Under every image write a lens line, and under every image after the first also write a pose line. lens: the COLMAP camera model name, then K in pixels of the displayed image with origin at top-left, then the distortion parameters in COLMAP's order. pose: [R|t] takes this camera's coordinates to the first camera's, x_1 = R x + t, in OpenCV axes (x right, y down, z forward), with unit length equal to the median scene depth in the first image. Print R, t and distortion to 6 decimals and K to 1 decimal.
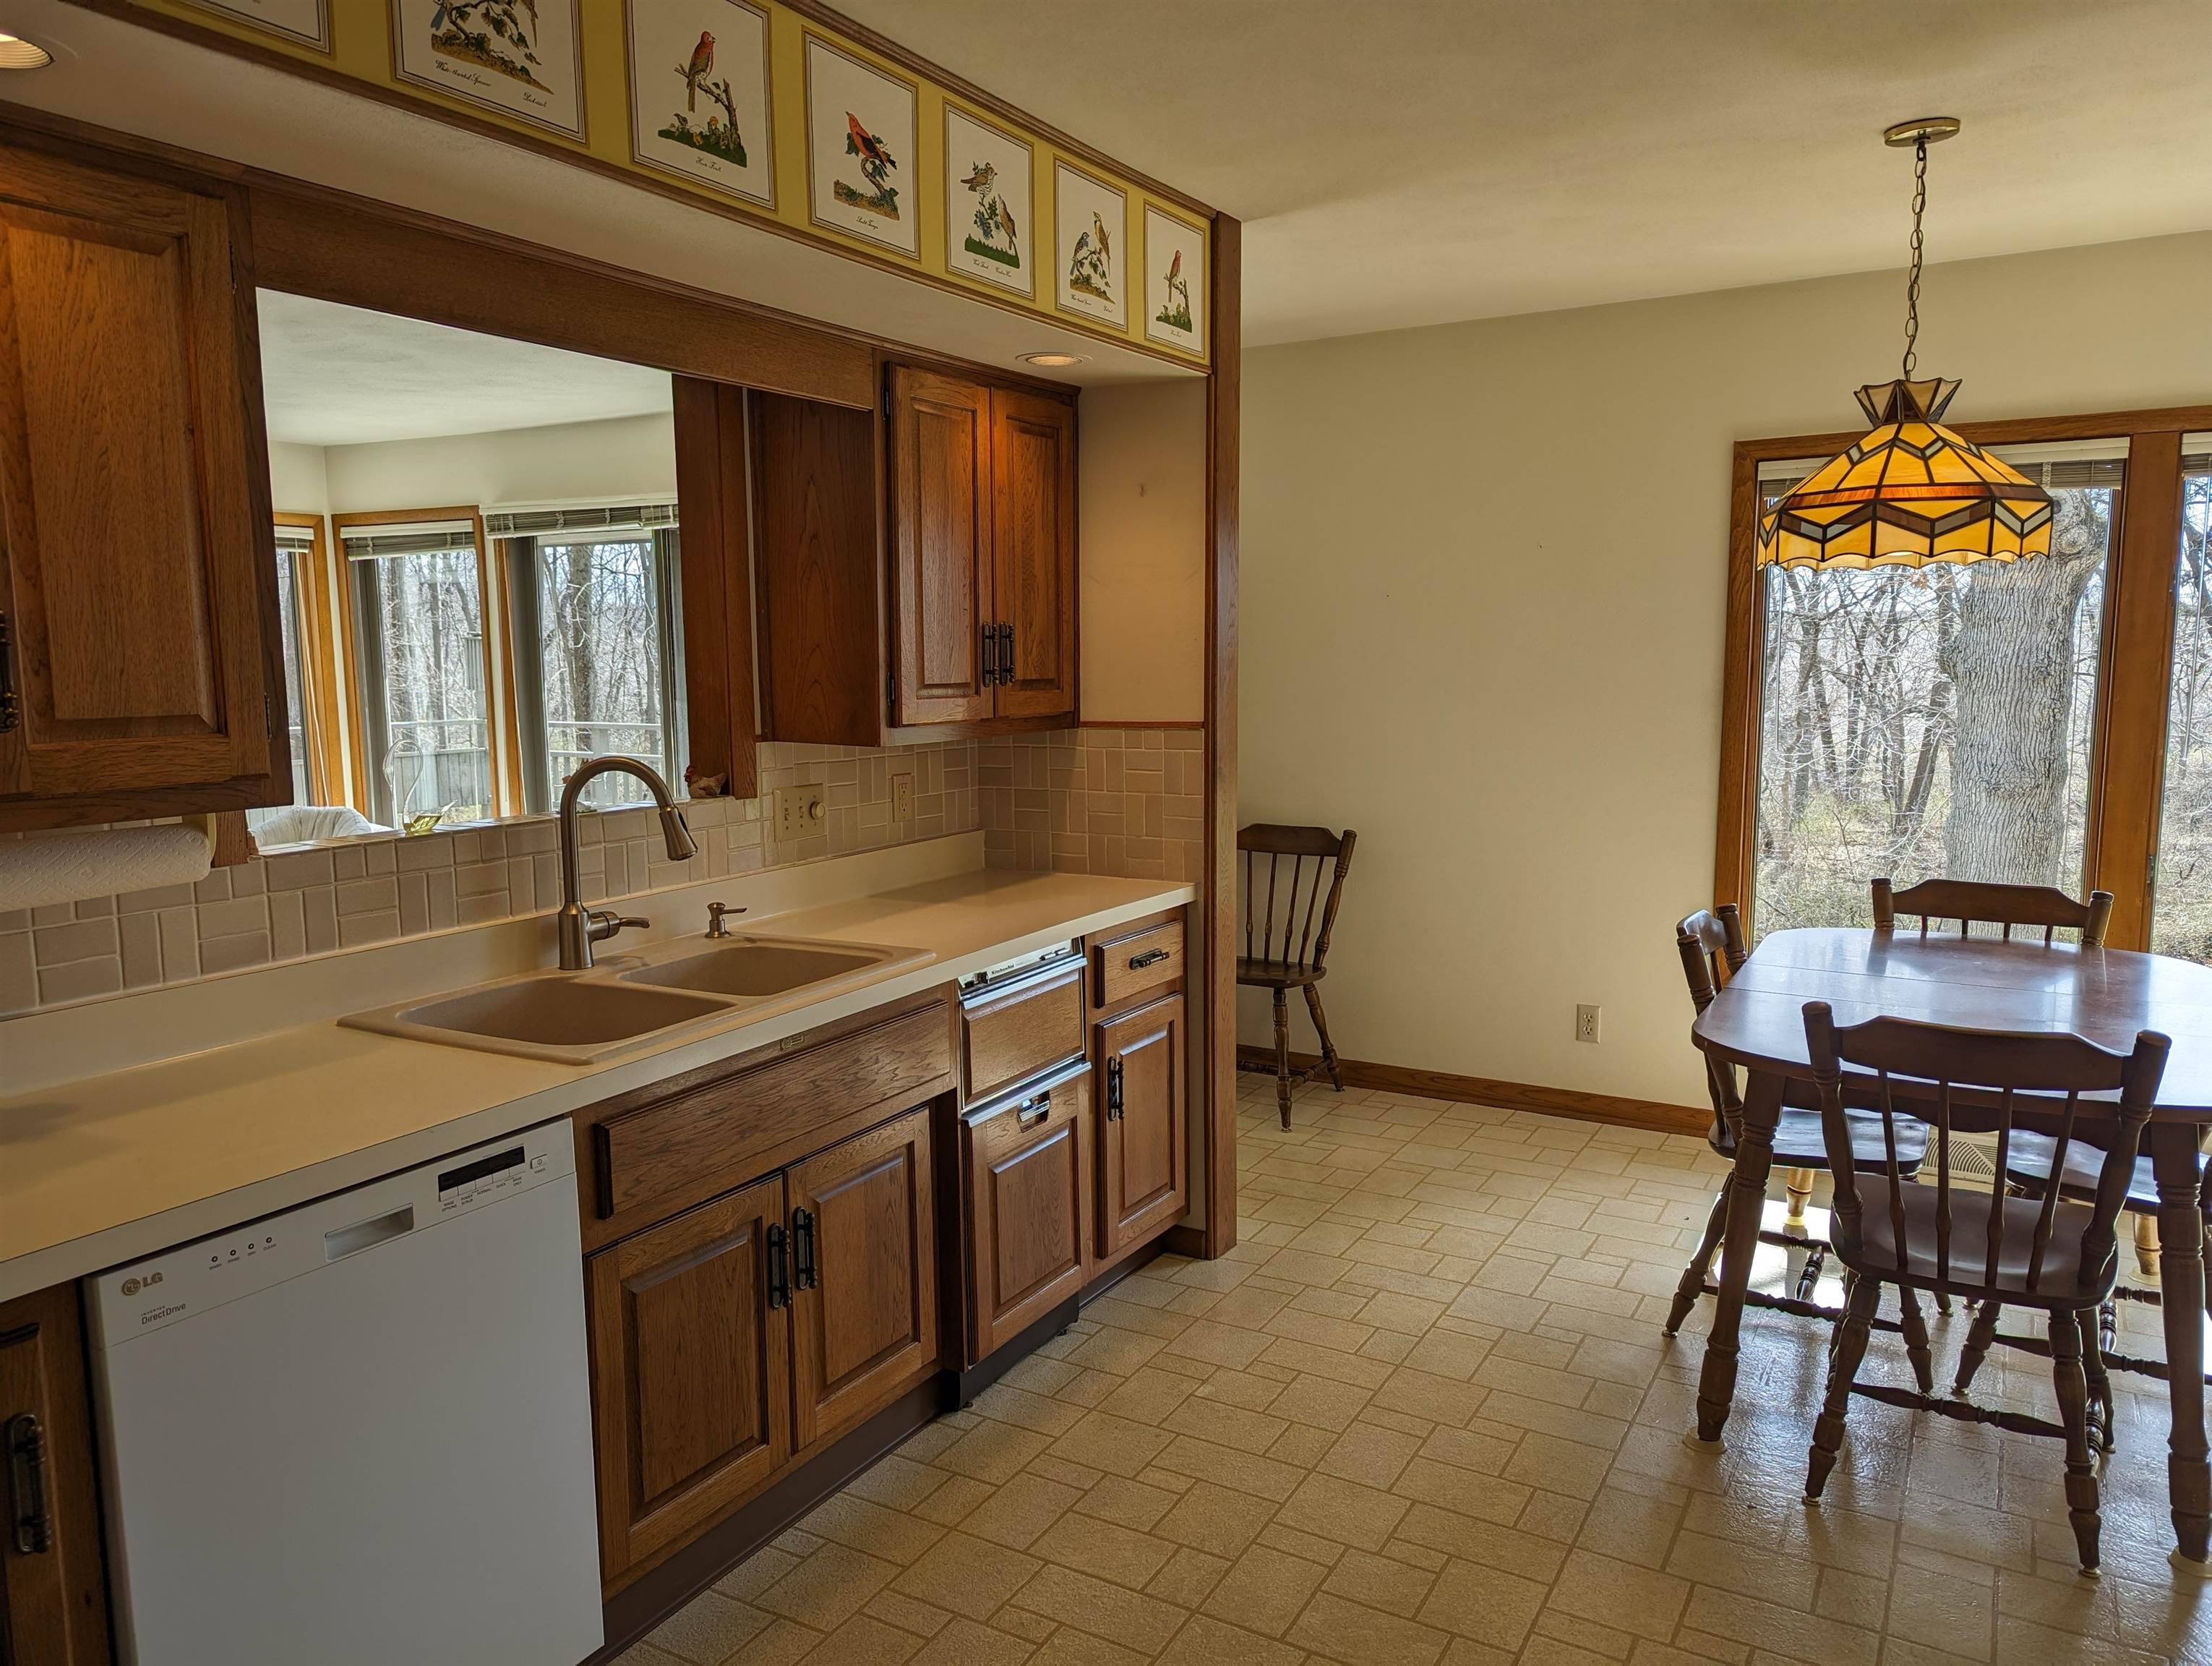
lens RADIAL K [[1551.4, 0, 1100.9], [0, 1551.4, 834.4], [0, 0, 1]] dist [0.093979, -0.096346]
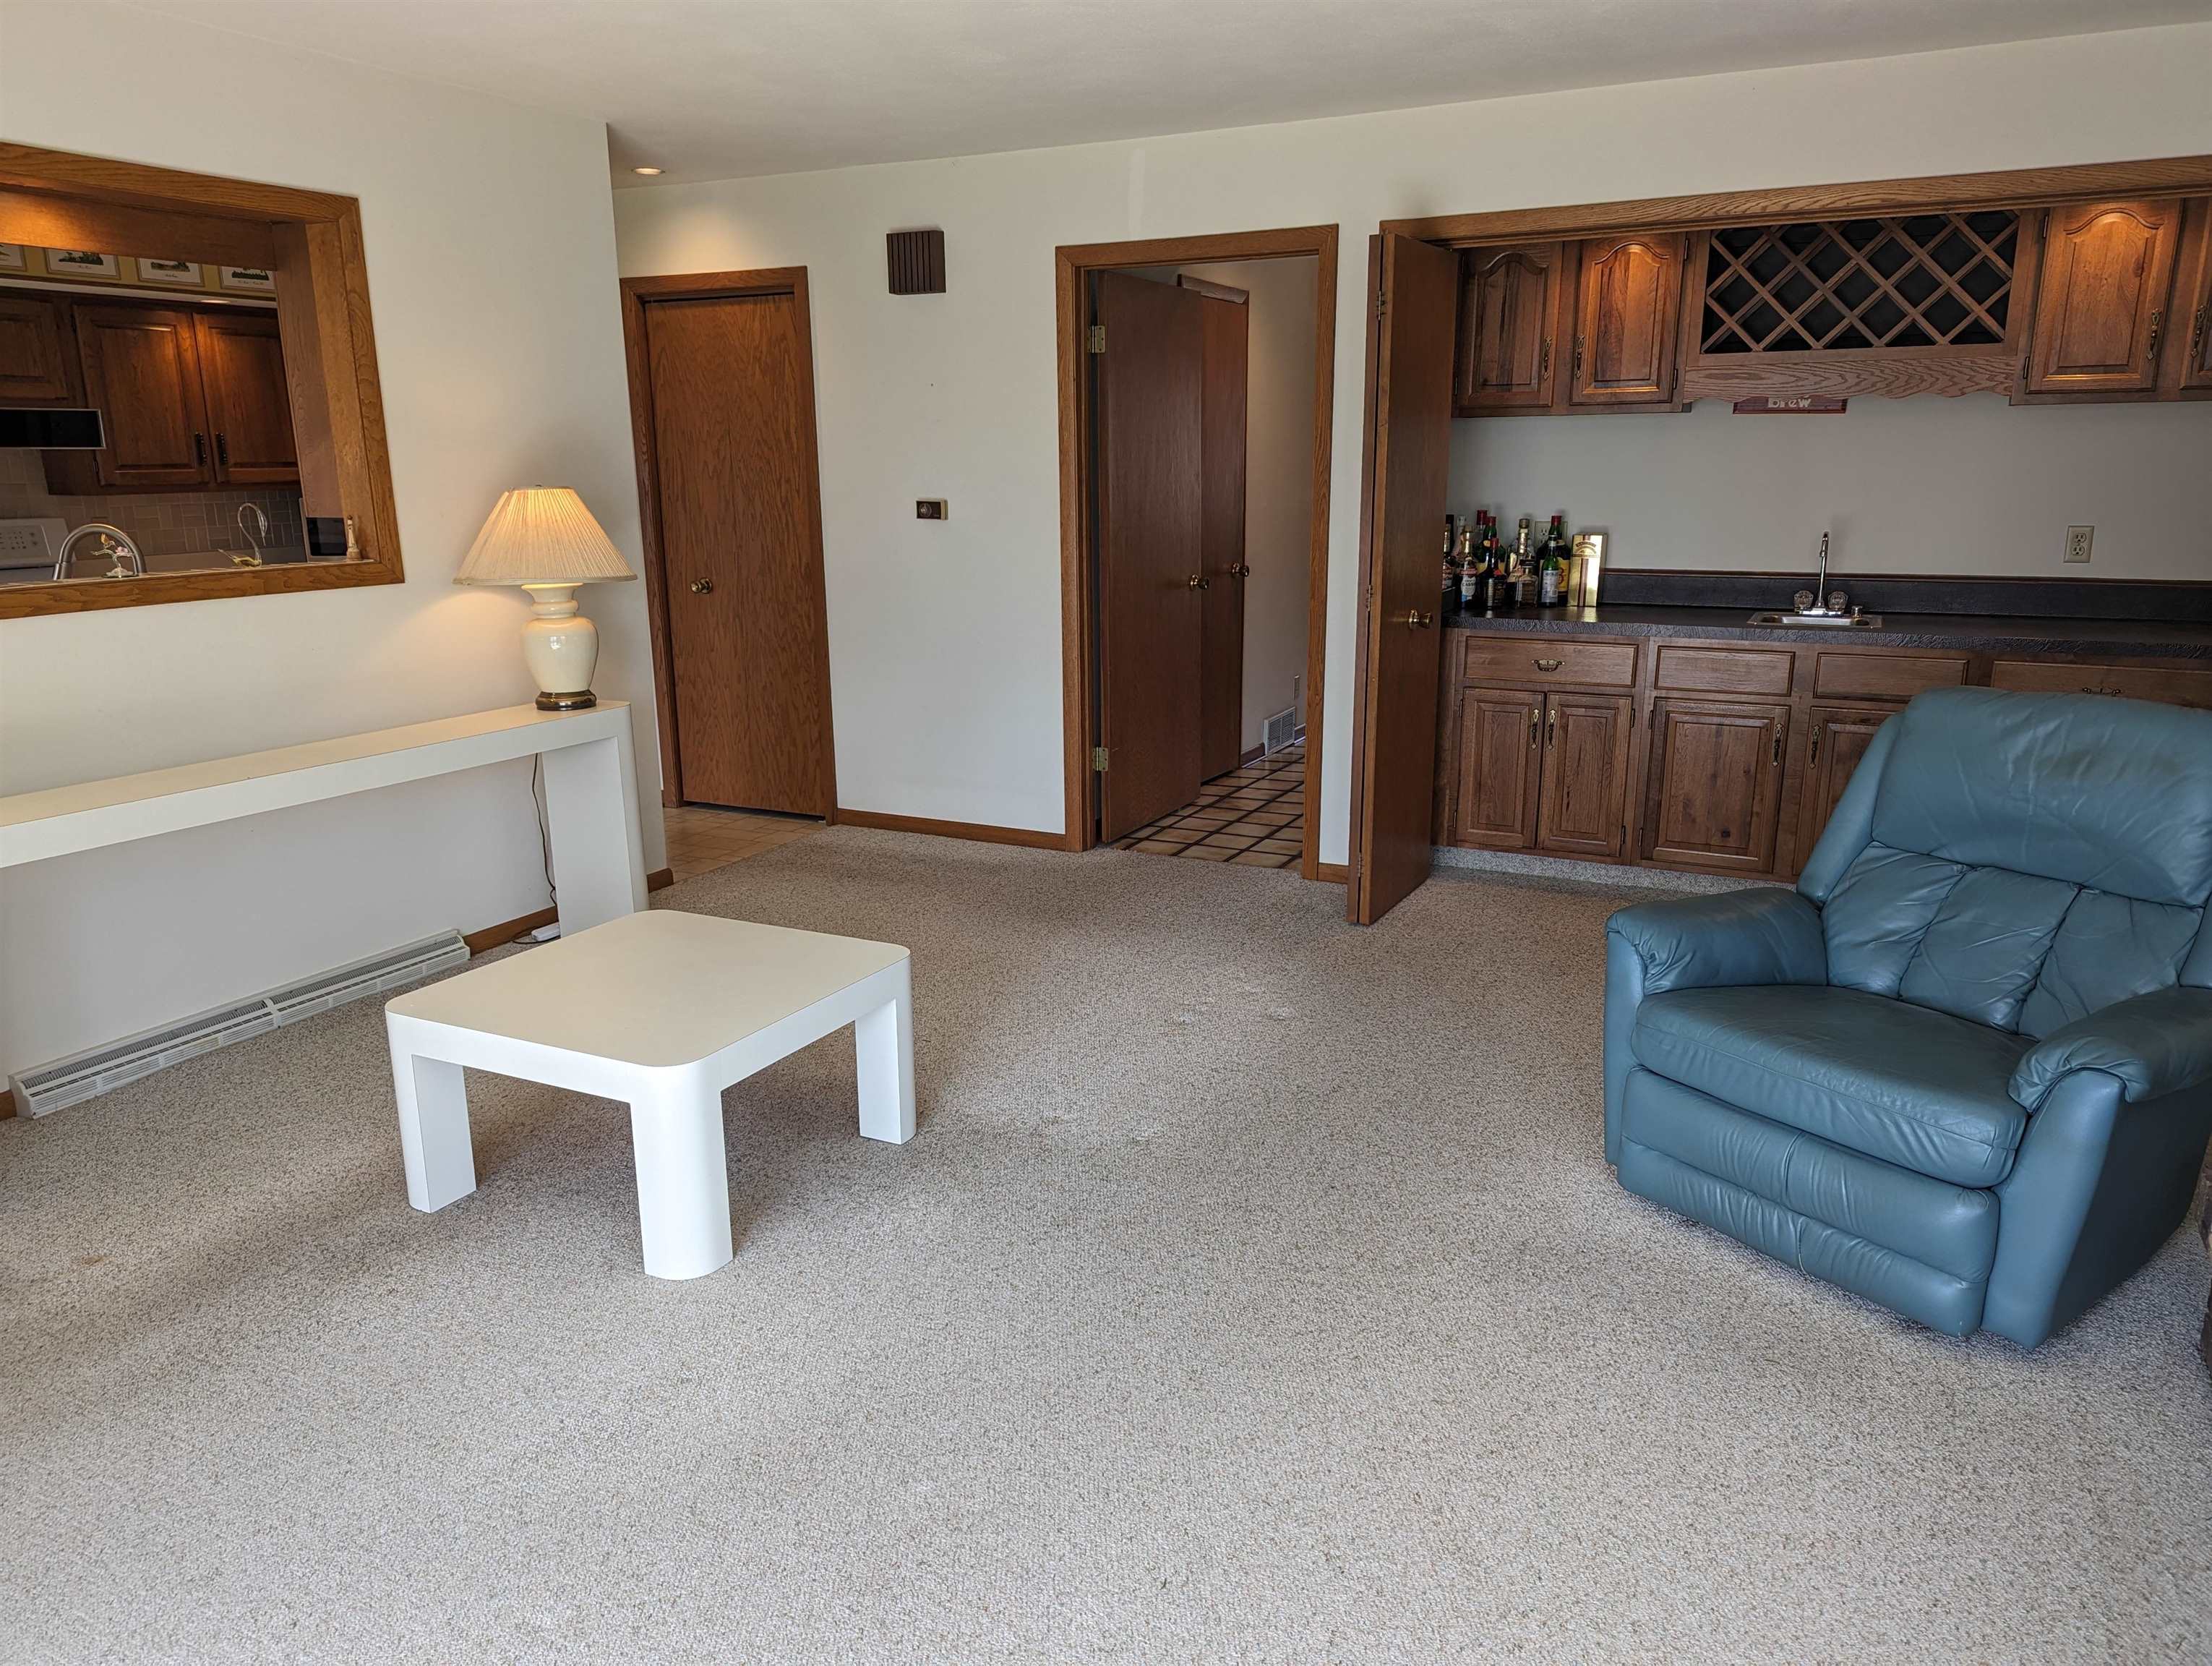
lens RADIAL K [[1551.4, 0, 1100.9], [0, 1551.4, 834.4], [0, 0, 1]] dist [0.093979, -0.096346]
pose [[0.998018, -0.025995, 0.057305, 1.179607], [0.019069, 0.992800, 0.118254, 0.233515], [-0.059966, -0.116927, 0.991328, -1.737570]]
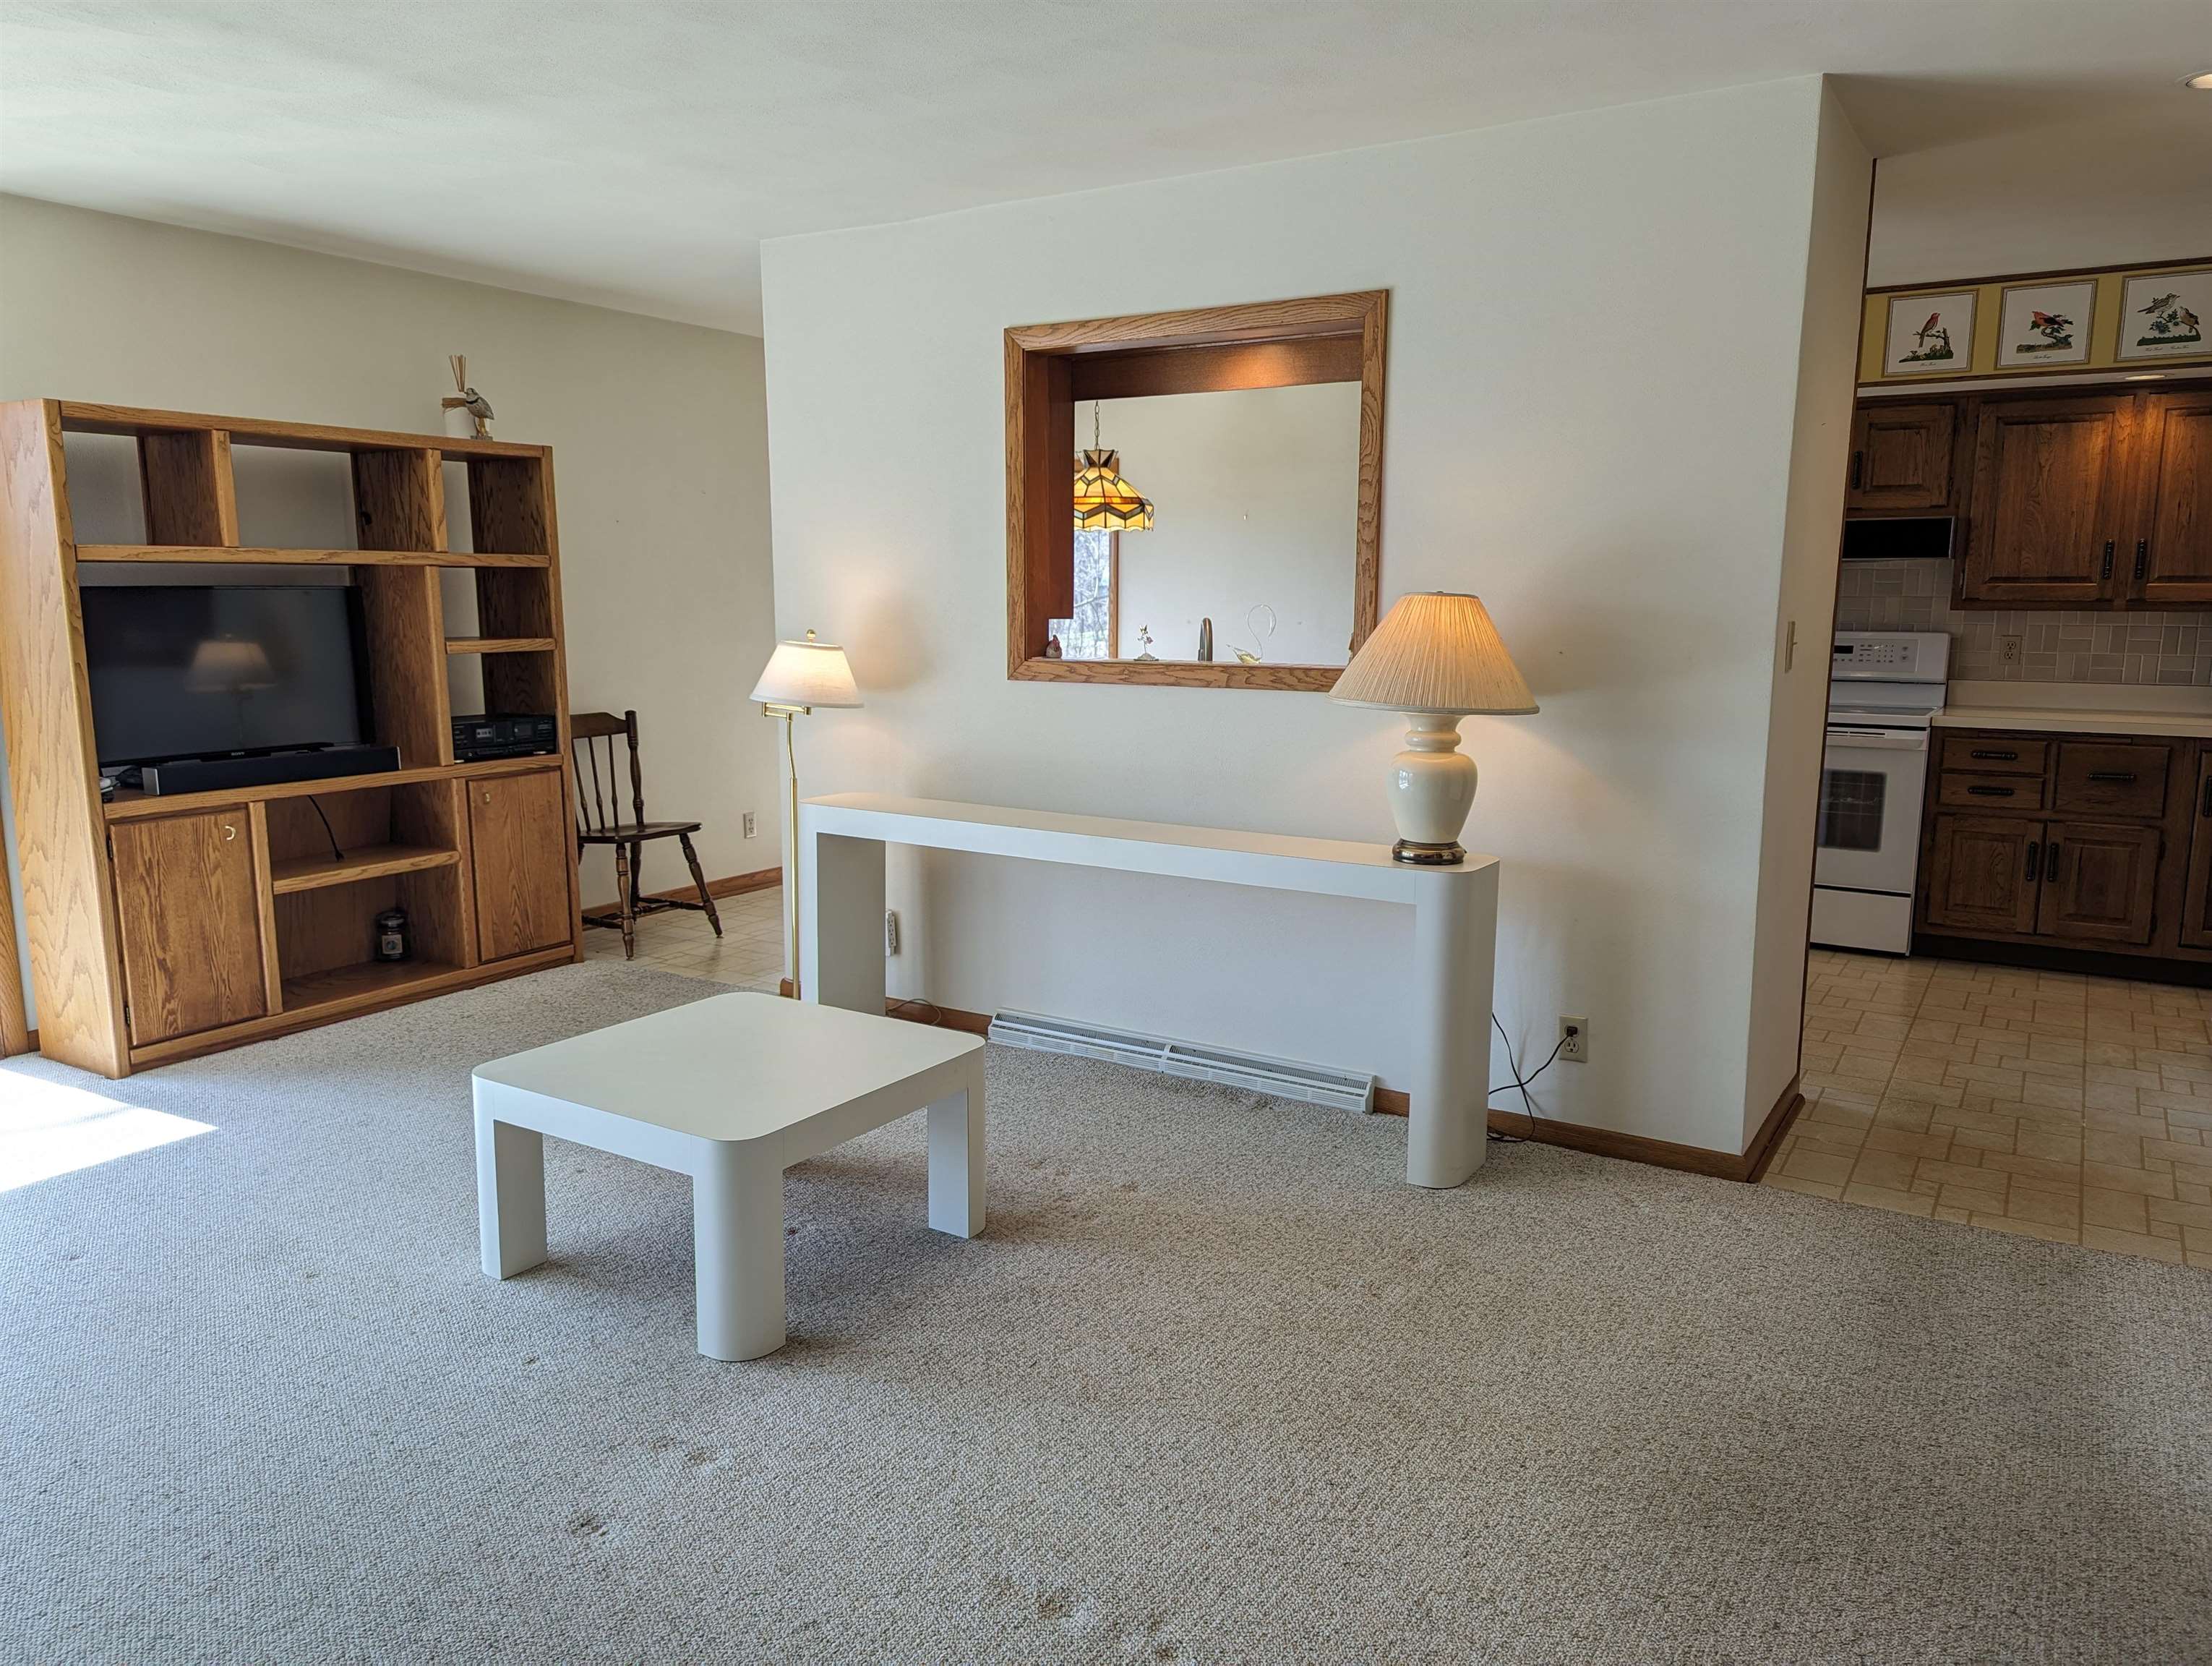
lens RADIAL K [[1551.4, 0, 1100.9], [0, 1551.4, 834.4], [0, 0, 1]] dist [0.093979, -0.096346]
pose [[-0.032022, 0.154869, -0.987416, 2.134876], [-0.125257, 0.979512, 0.157691, 0.071079], [0.991607, 0.128730, -0.011967, -0.170537]]
